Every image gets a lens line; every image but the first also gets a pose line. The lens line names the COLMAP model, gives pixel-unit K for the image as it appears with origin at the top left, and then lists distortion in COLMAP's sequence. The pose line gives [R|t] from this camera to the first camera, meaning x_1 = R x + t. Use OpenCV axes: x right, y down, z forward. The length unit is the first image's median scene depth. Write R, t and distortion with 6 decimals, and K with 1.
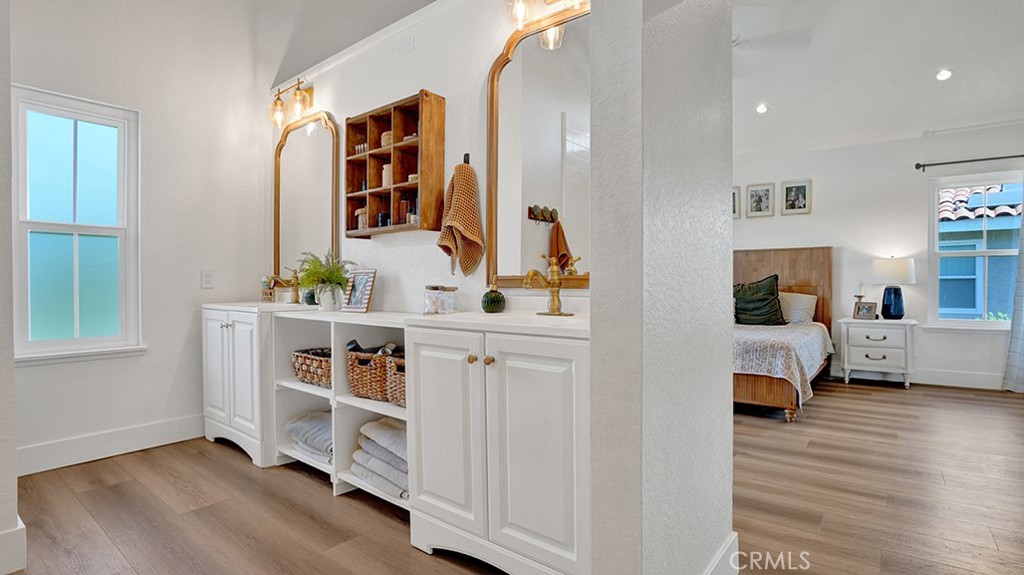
lens RADIAL K [[493.6, 0, 507.9], [0, 493.6, 286.7], [0, 0, 1]] dist [0.000638, 0.000293]
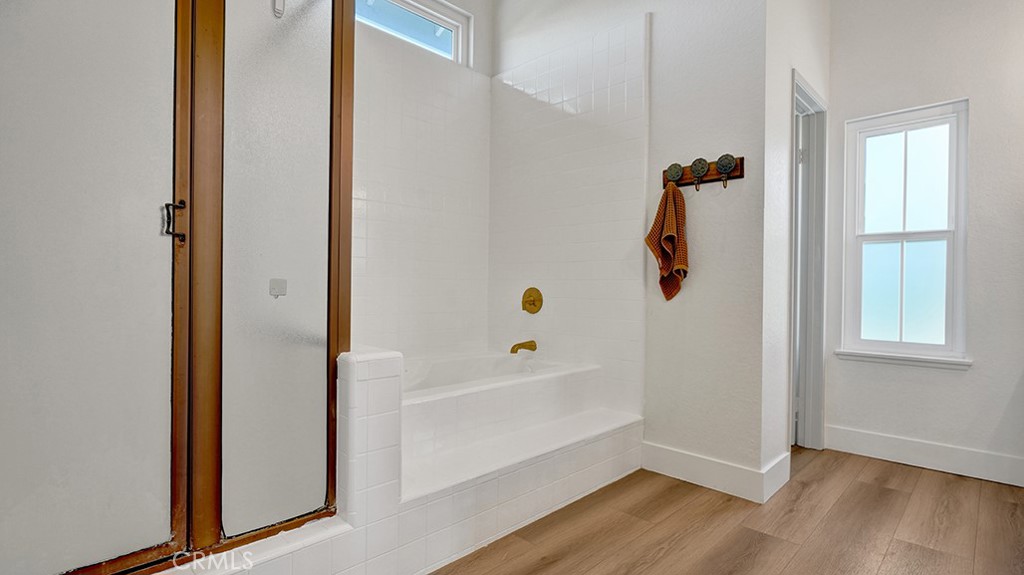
lens RADIAL K [[493.6, 0, 507.2], [0, 493.6, 288.4], [0, 0, 1]] dist [0.000638, 0.000293]
pose [[-0.088112, 0.000696, -0.996110, 0.233000], [-0.018116, 0.999833, 0.002301, 0.004477], [0.995946, 0.018249, -0.088084, 0.262204]]
